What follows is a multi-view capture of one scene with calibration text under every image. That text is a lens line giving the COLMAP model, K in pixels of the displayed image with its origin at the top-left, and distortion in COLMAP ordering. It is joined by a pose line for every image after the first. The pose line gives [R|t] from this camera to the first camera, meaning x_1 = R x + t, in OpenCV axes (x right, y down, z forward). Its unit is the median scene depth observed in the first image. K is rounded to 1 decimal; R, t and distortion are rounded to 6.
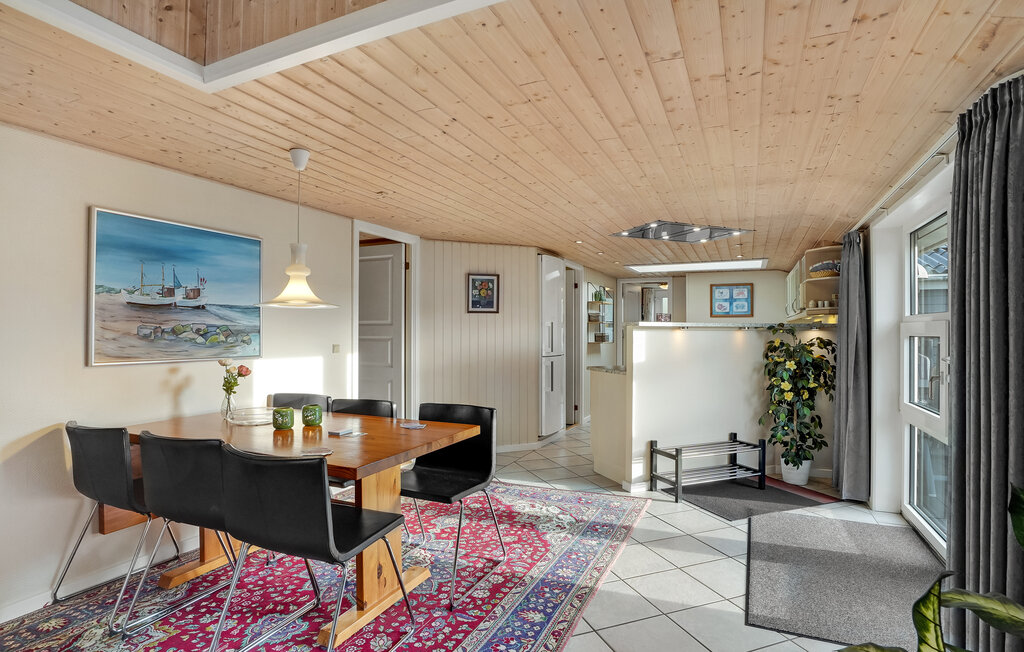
lens RADIAL K [[505.9, 0, 512.0], [0, 505.9, 326.0], [0, 0, 1]] dist [0.000133, 0.000038]
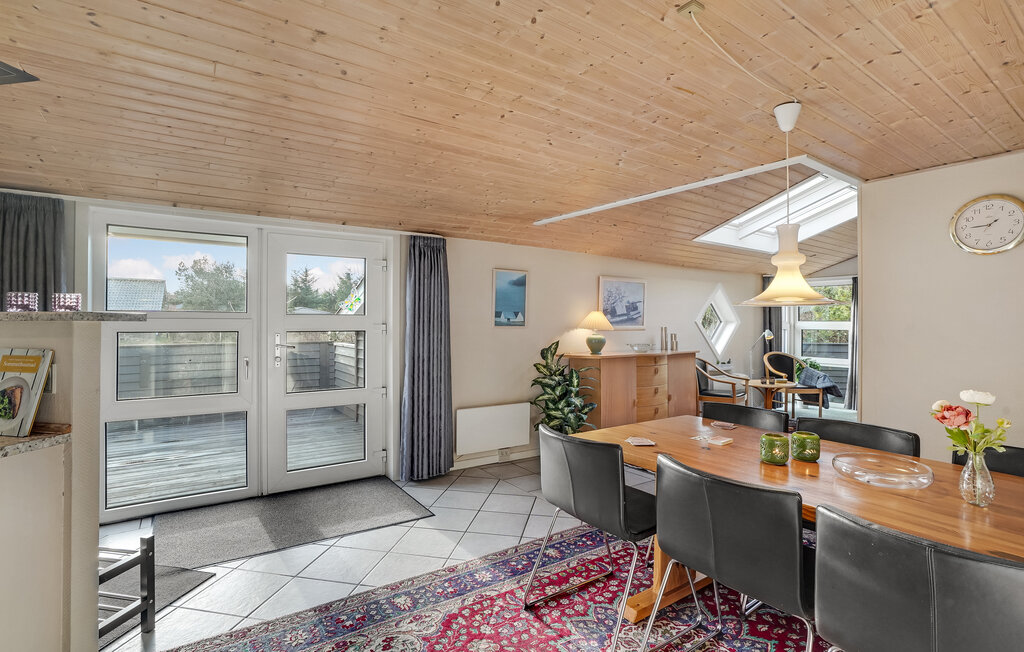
lens RADIAL K [[465.1, 0, 512.0], [0, 465.1, 326.0], [0, 0, 1]] dist [0.033258, 0.000284]
pose [[-0.848969, -0.012287, 0.528299, -0.426908], [-0.020243, 0.999752, -0.009279, 0.005908], [-0.528054, -0.018572, -0.849007, 1.786483]]
